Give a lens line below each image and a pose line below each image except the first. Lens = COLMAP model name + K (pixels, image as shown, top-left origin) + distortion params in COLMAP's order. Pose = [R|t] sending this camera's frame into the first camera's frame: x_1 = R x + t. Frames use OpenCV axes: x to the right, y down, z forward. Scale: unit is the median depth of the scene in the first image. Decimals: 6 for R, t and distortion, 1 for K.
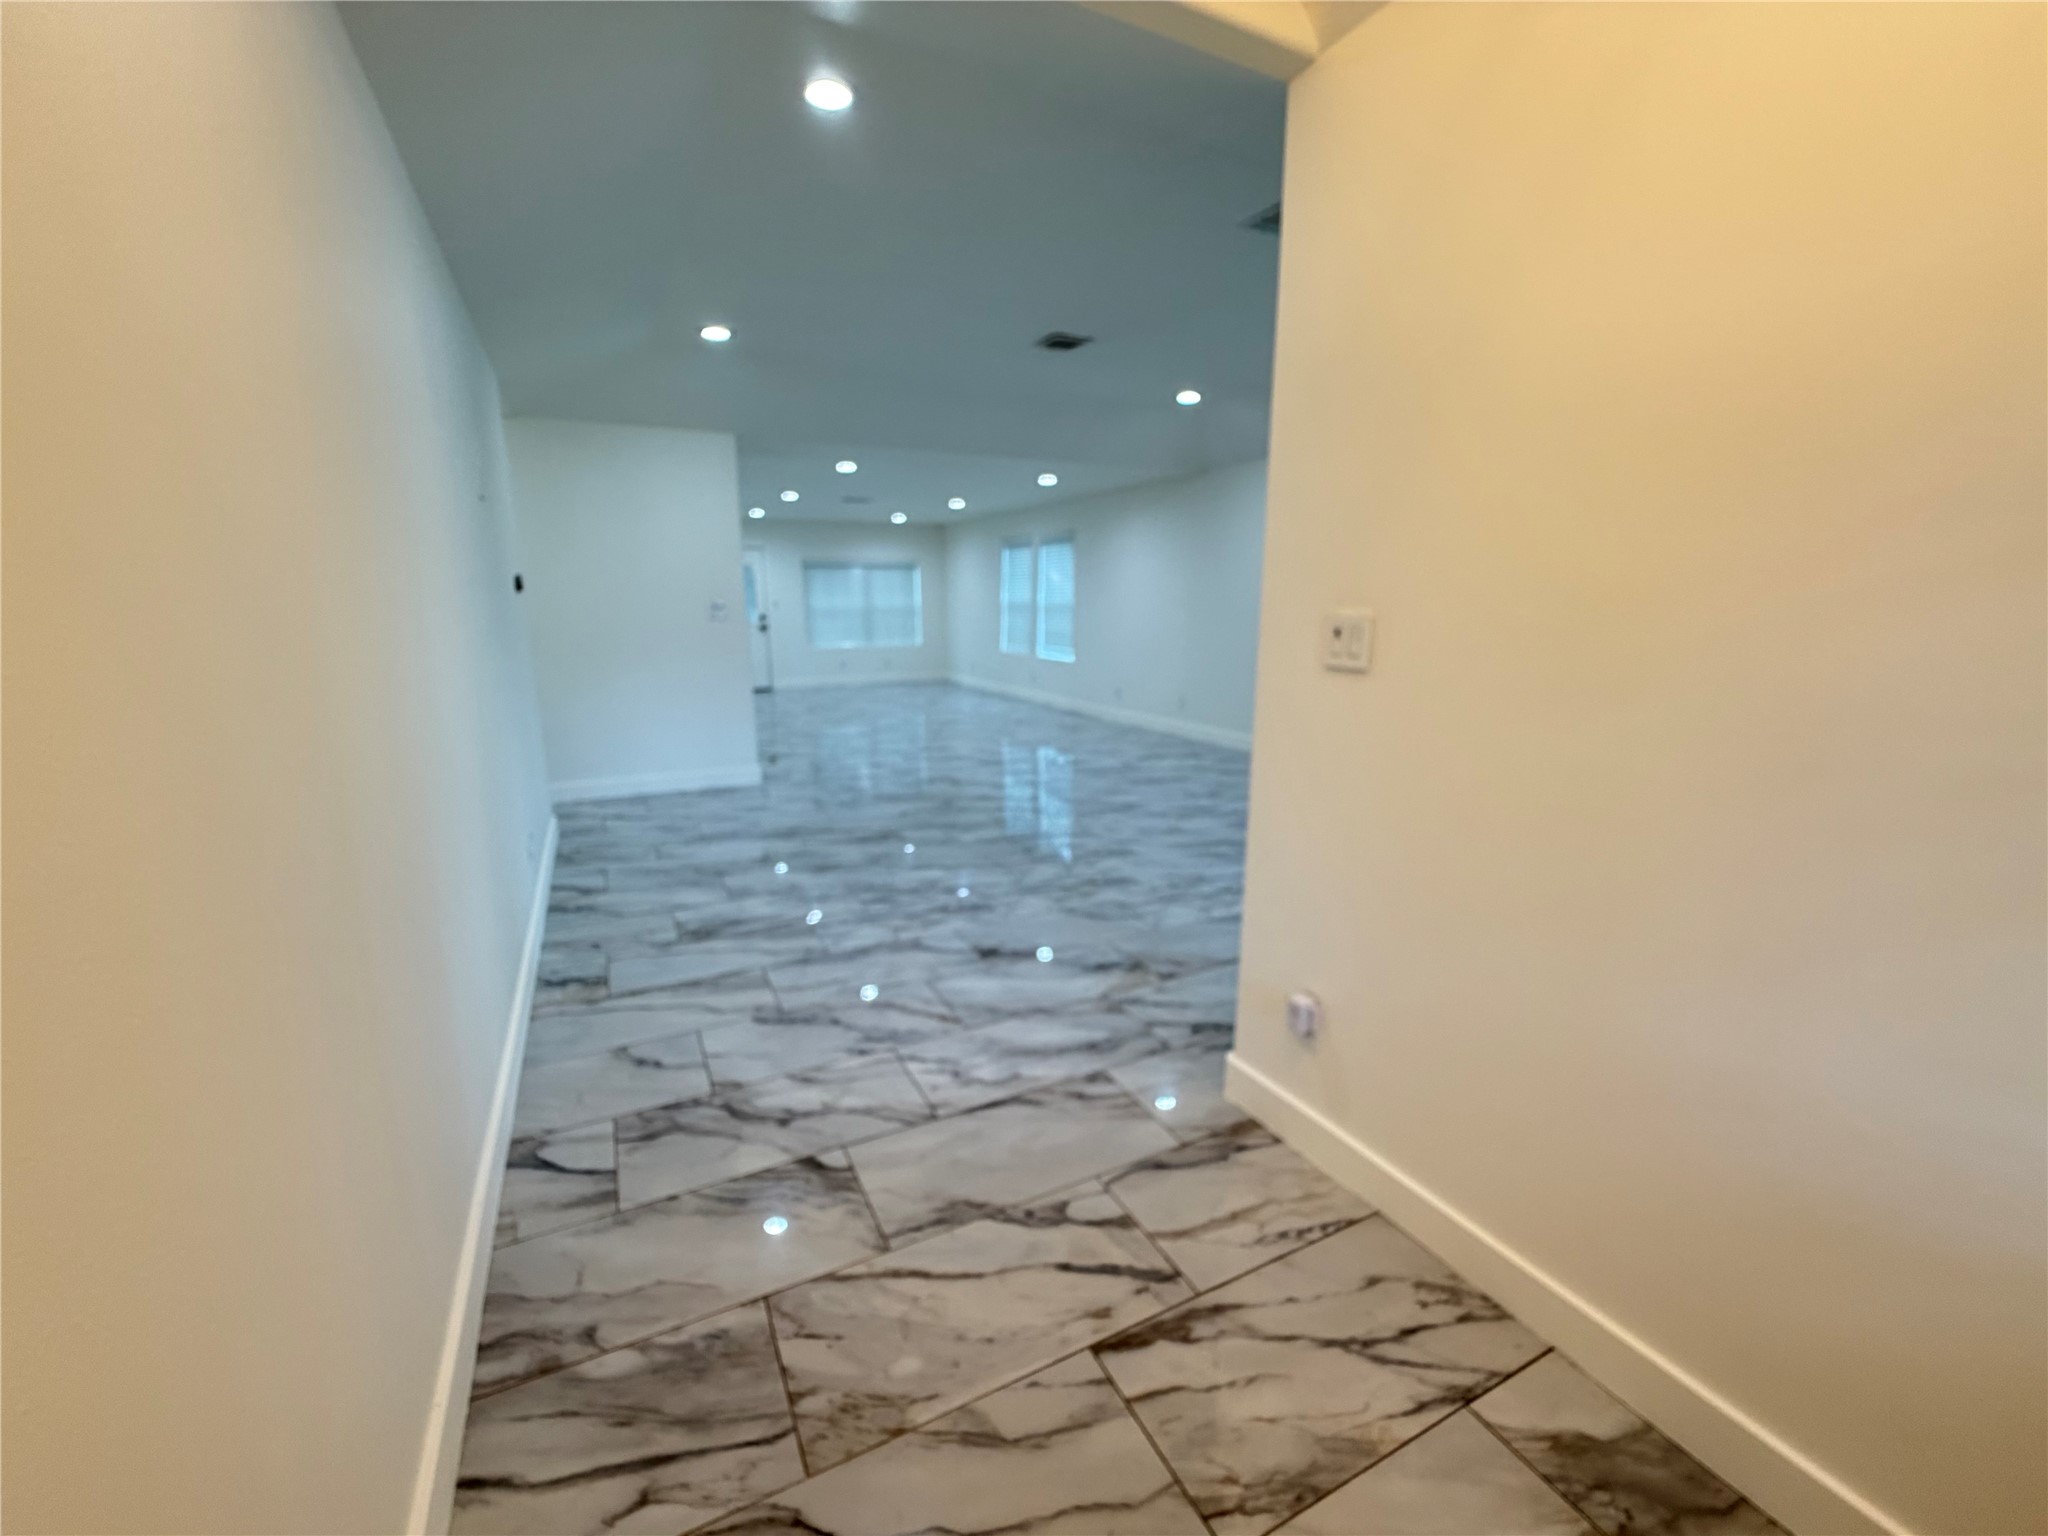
lens RADIAL K [[823.3, 0, 1015.8], [0, 823.3, 772.7], [0, 0, 1]] dist [-0.000312, 0.000436]
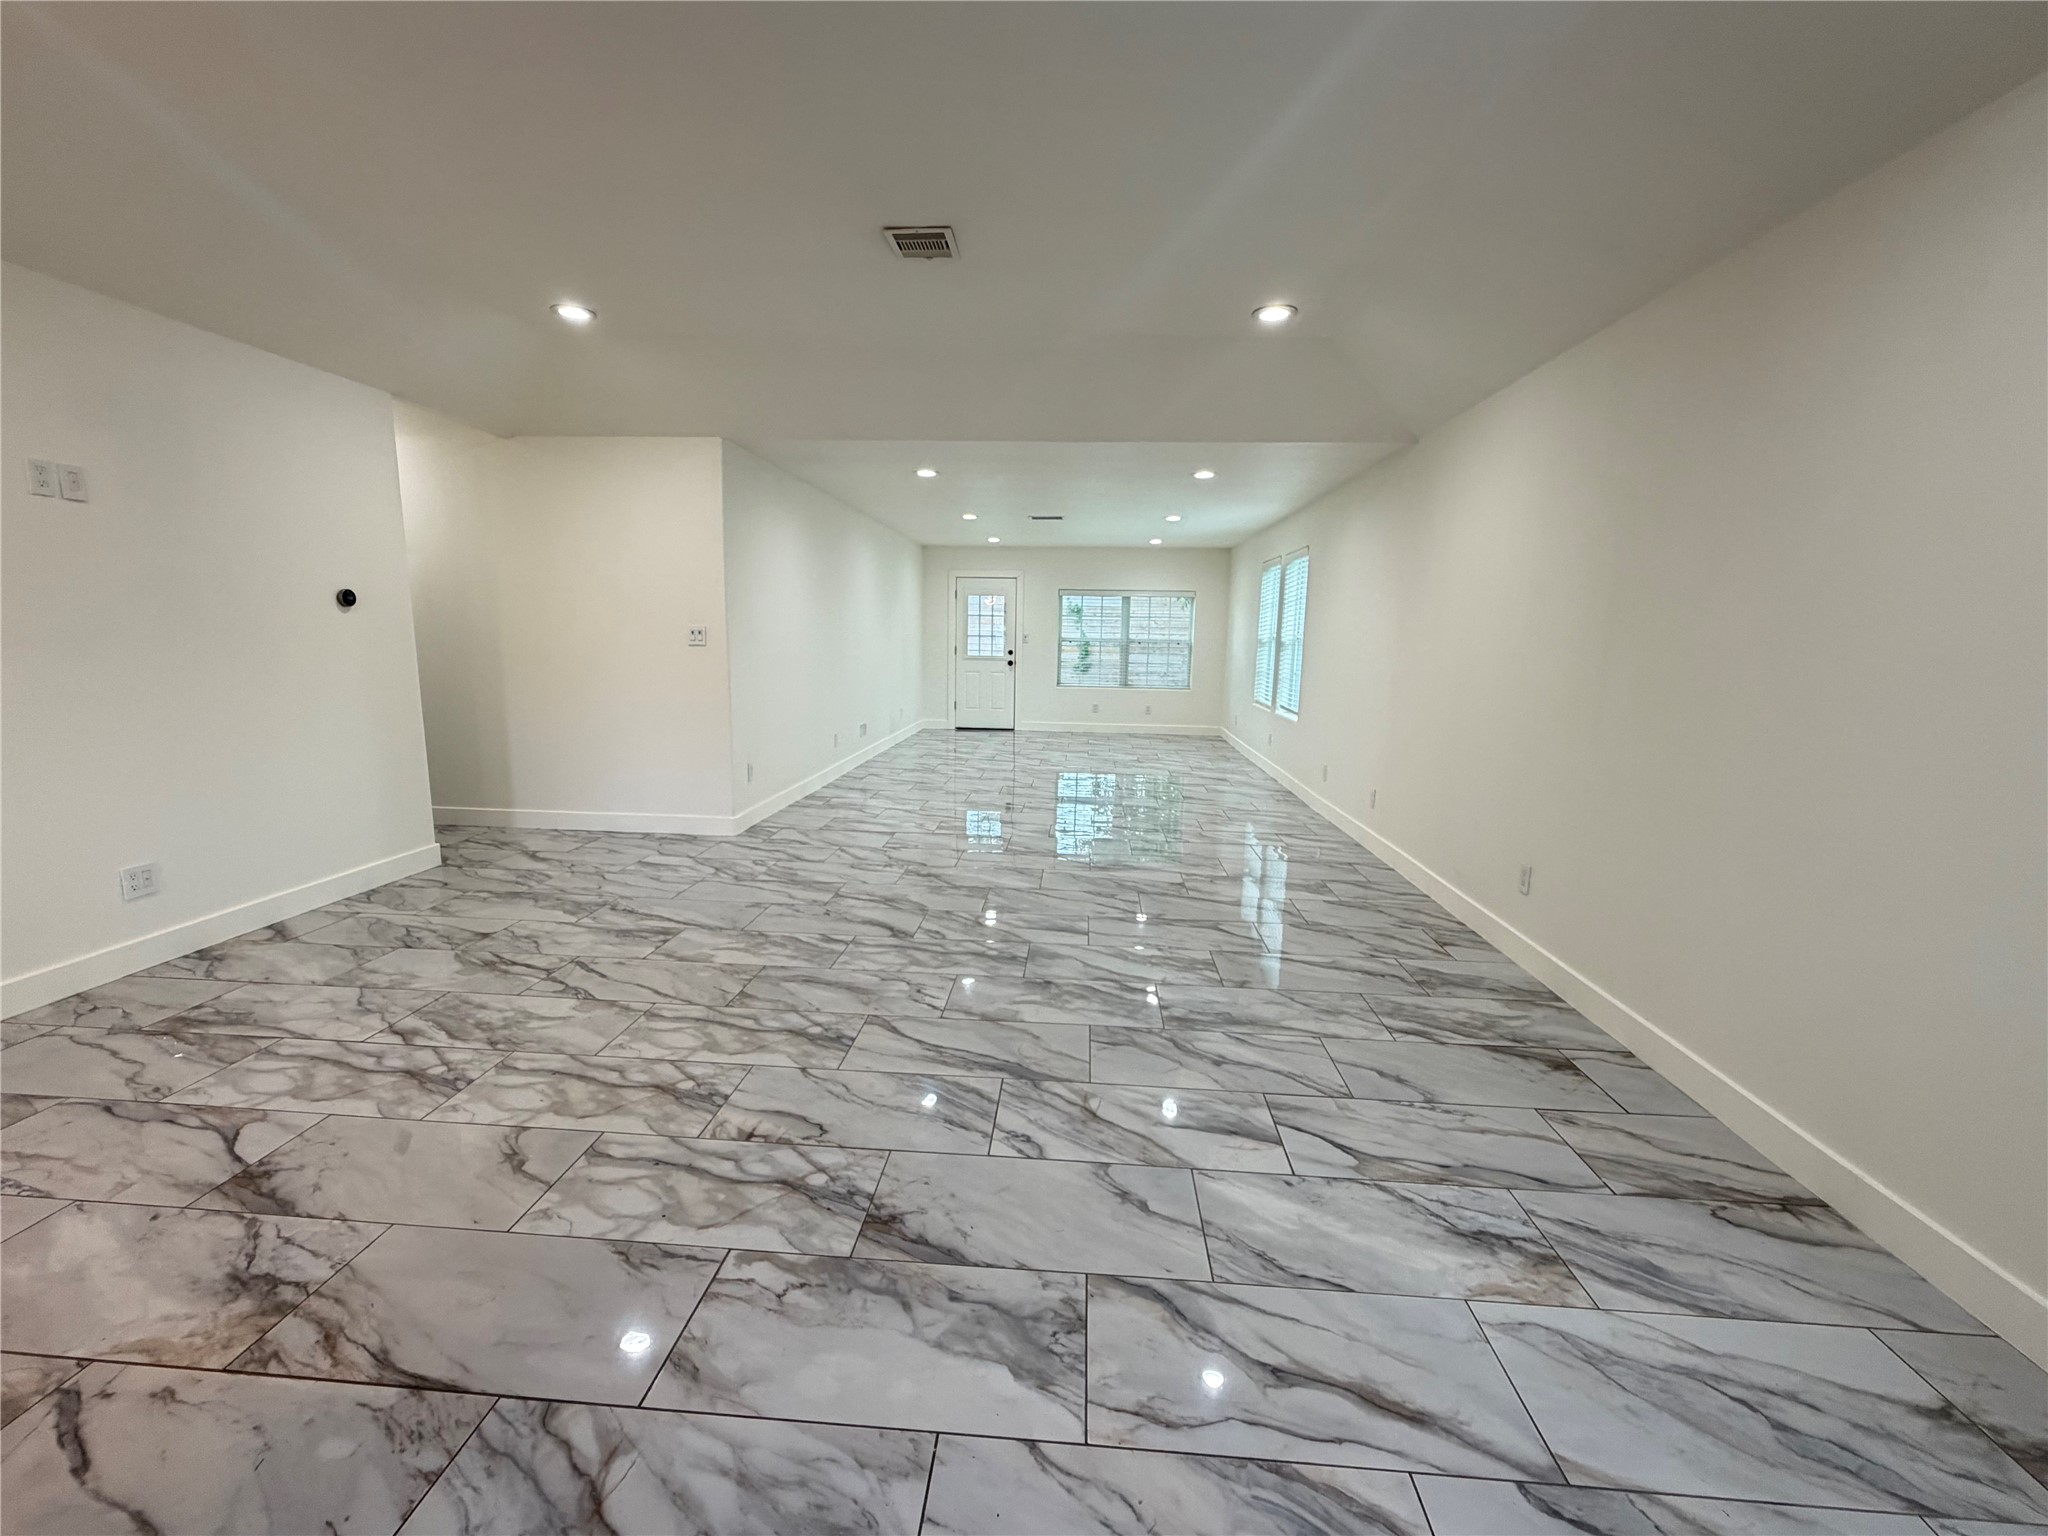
lens RADIAL K [[851.0, 0, 1024.0], [0, 851.0, 768.0], [0, 0, 1]] dist [-0.001828, -0.000440]
pose [[0.864641, 0.100110, -0.492315, 0.555398], [-0.128556, 0.991407, -0.024182, -0.107489], [0.485664, 0.084199, 0.870081, 0.520885]]
